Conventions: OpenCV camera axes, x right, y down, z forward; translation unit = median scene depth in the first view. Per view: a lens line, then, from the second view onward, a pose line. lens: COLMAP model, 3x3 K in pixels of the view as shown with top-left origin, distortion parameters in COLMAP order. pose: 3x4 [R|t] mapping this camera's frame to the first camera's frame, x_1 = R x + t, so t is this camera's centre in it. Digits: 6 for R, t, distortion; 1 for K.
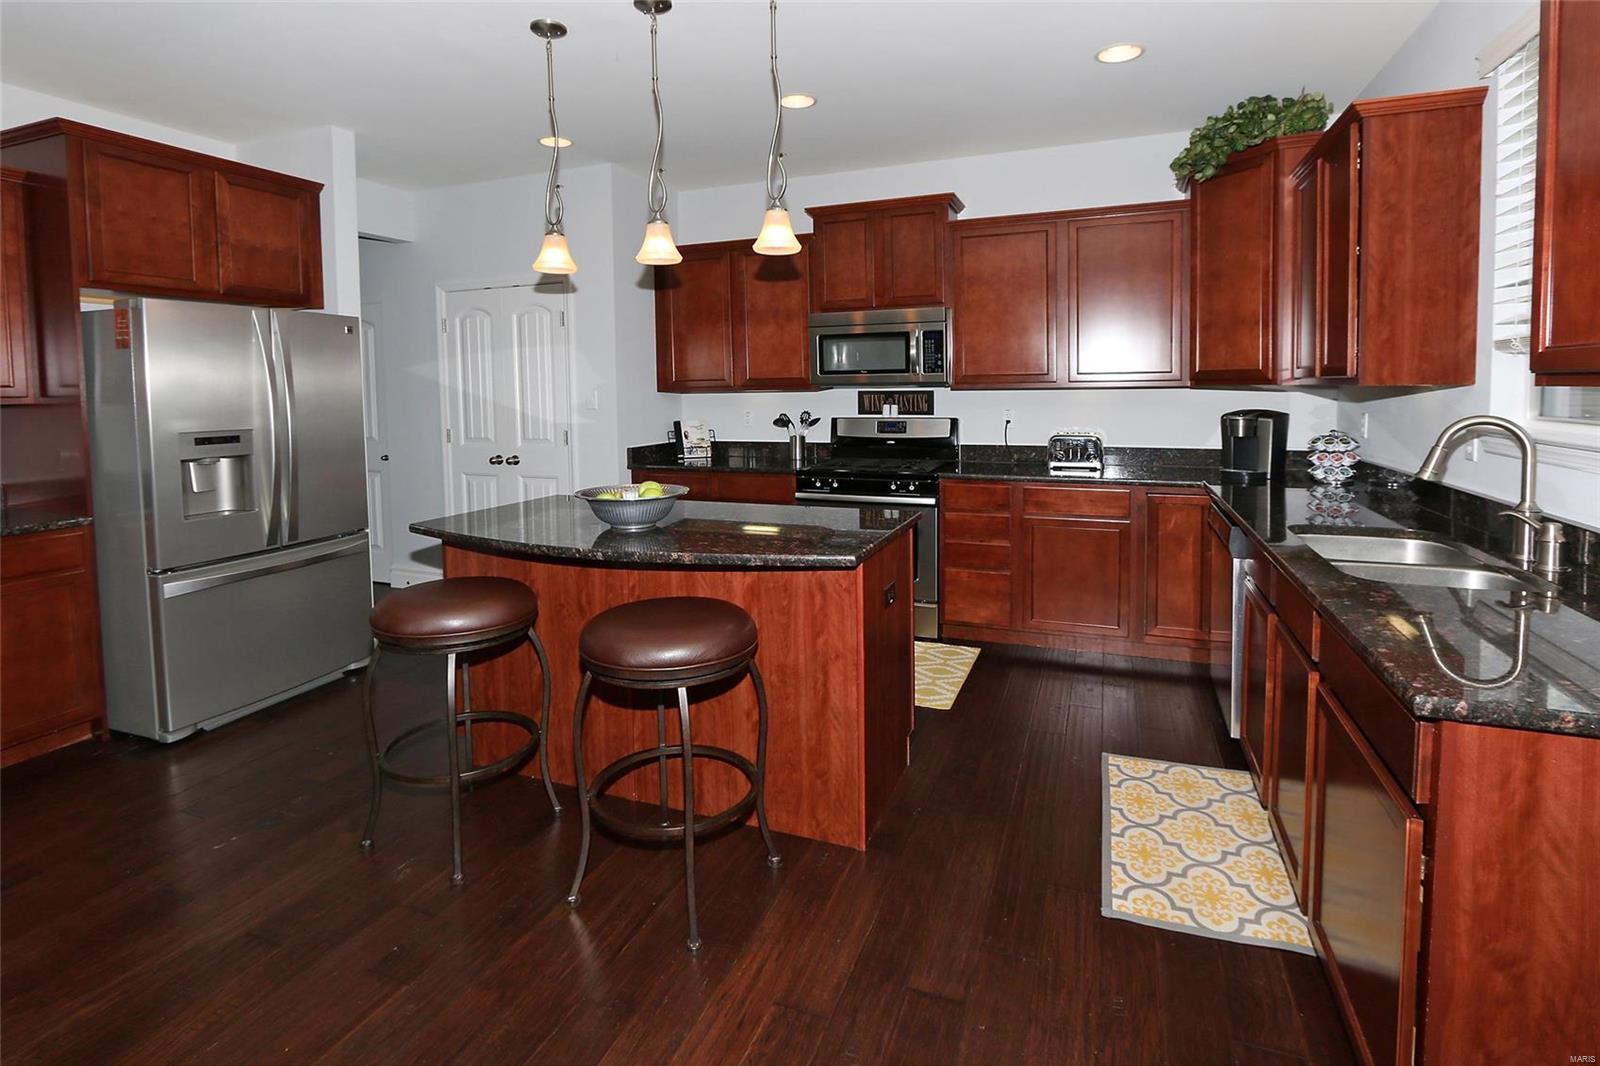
lens RADIAL K [[799.3, 0, 796.8], [0, 799.3, 410.2], [0, 0, 1]] dist [-0.004849, -0.000562]
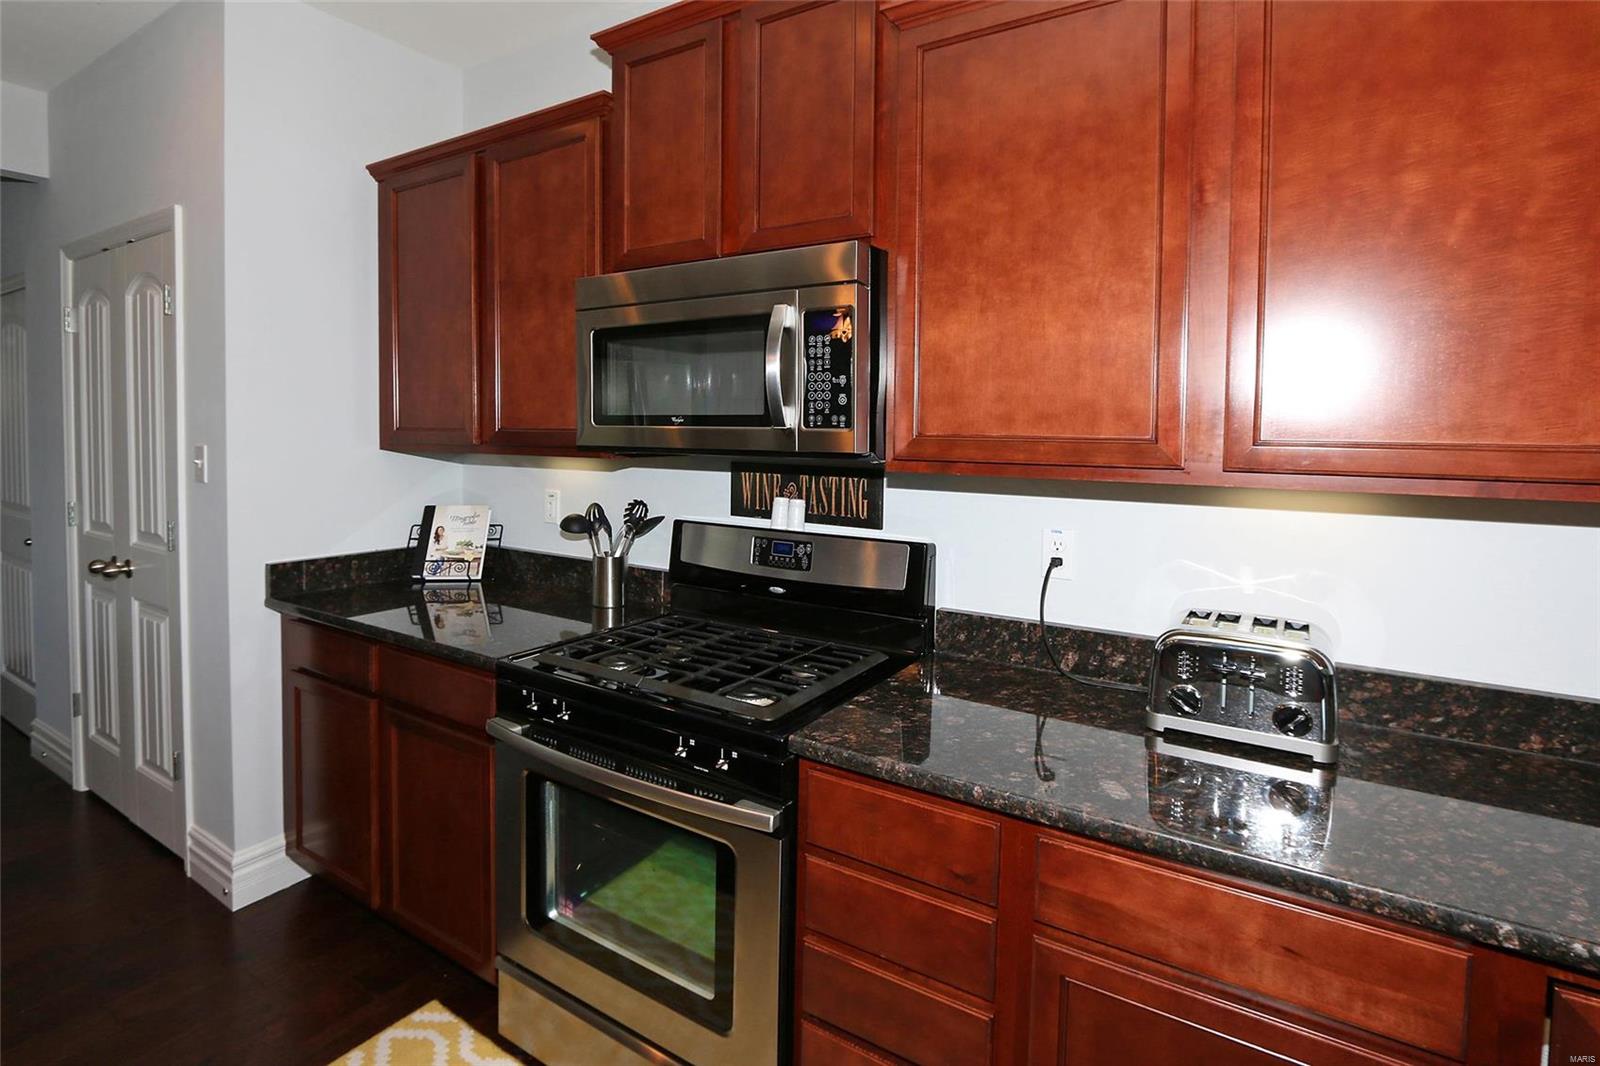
lens RADIAL K [[804.2, 0, 819.7], [0, 804.2, 453.7], [0, 0, 1]] dist [-0.013303, 0.000315]
pose [[0.984767, 0.030793, -0.171132, 0.213247], [-0.030784, 0.999522, 0.002704, -0.033545], [0.171134, 0.002606, 0.985244, 0.595977]]
